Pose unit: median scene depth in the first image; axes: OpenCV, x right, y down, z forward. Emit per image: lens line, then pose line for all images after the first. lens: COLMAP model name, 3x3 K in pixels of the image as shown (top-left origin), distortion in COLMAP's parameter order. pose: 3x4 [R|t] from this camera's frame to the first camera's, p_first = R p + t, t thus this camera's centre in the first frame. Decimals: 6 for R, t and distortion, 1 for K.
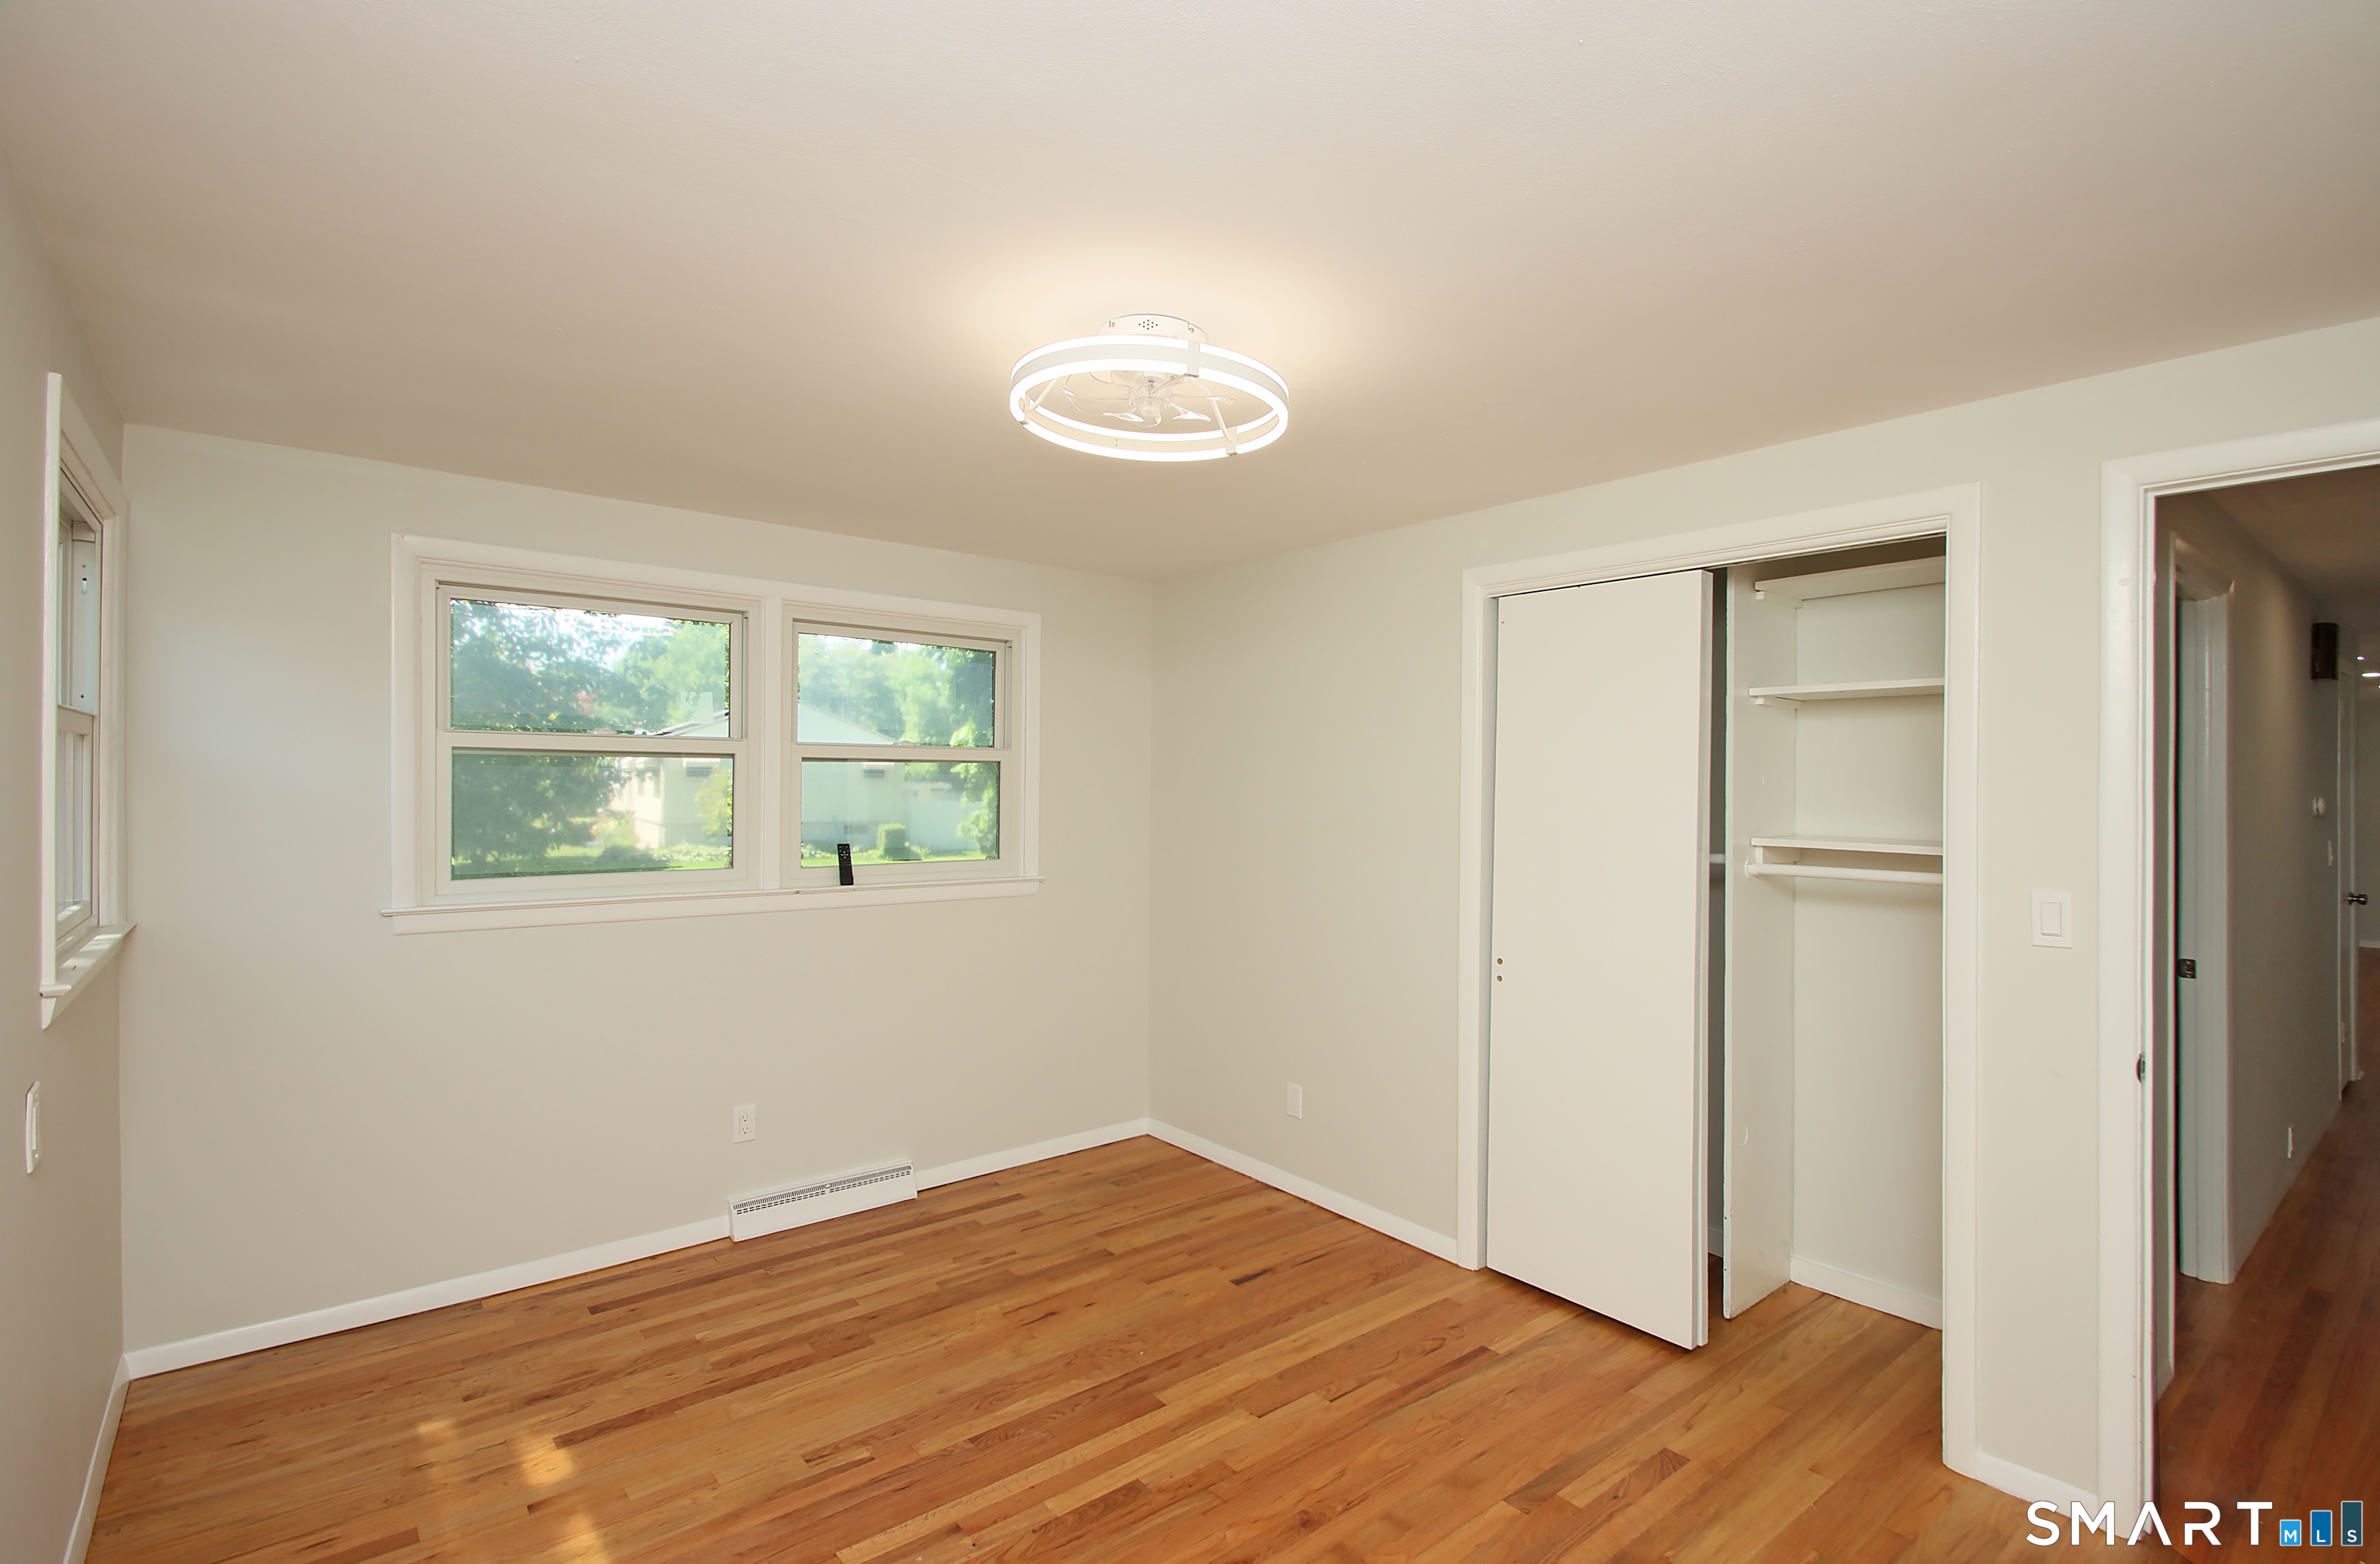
lens RADIAL K [[1124.5, 0, 1181.8], [0, 1124.5, 848.2], [0, 0, 1]] dist [0.020972, -0.028663]
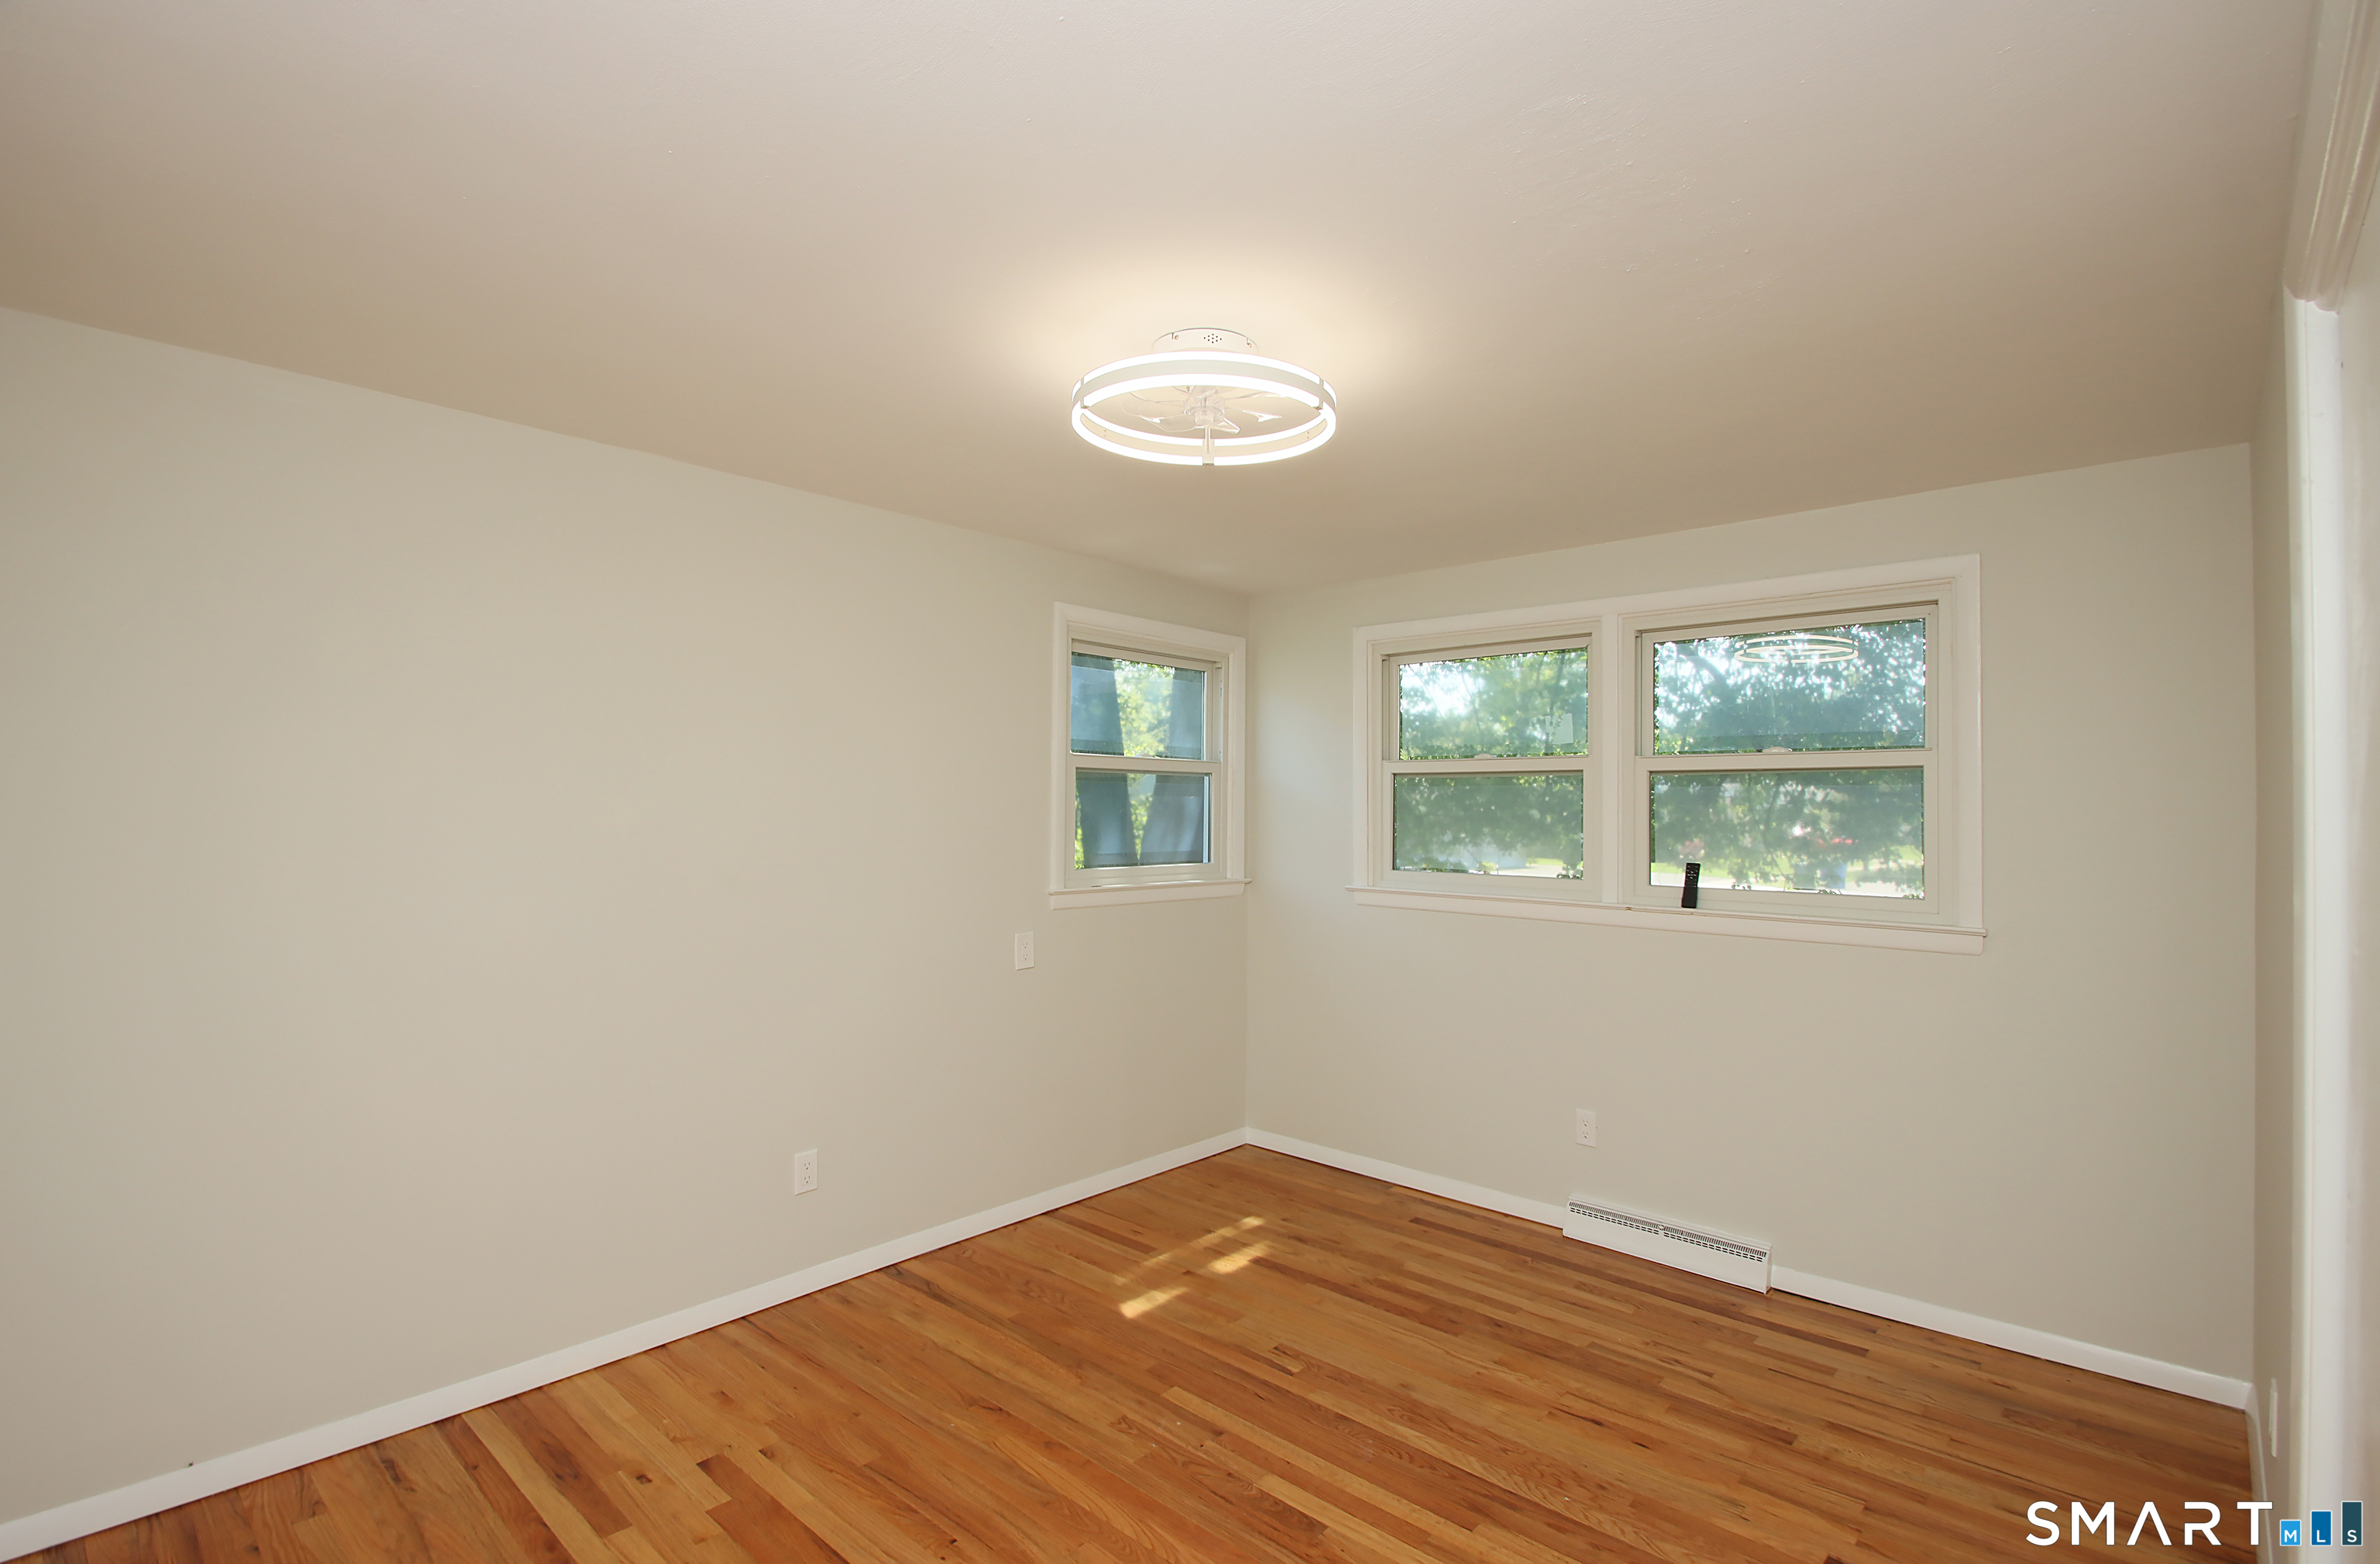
lens RADIAL K [[1102.5, 0, 1184.2], [0, 1102.5, 826.0], [0, 0, 1]] dist [0.066766, -0.058093]
pose [[0.130337, 0.004378, -0.991460, 0.659398], [-0.062521, 0.998036, -0.003812, -0.005125], [0.989497, 0.062484, 0.130355, 0.556236]]
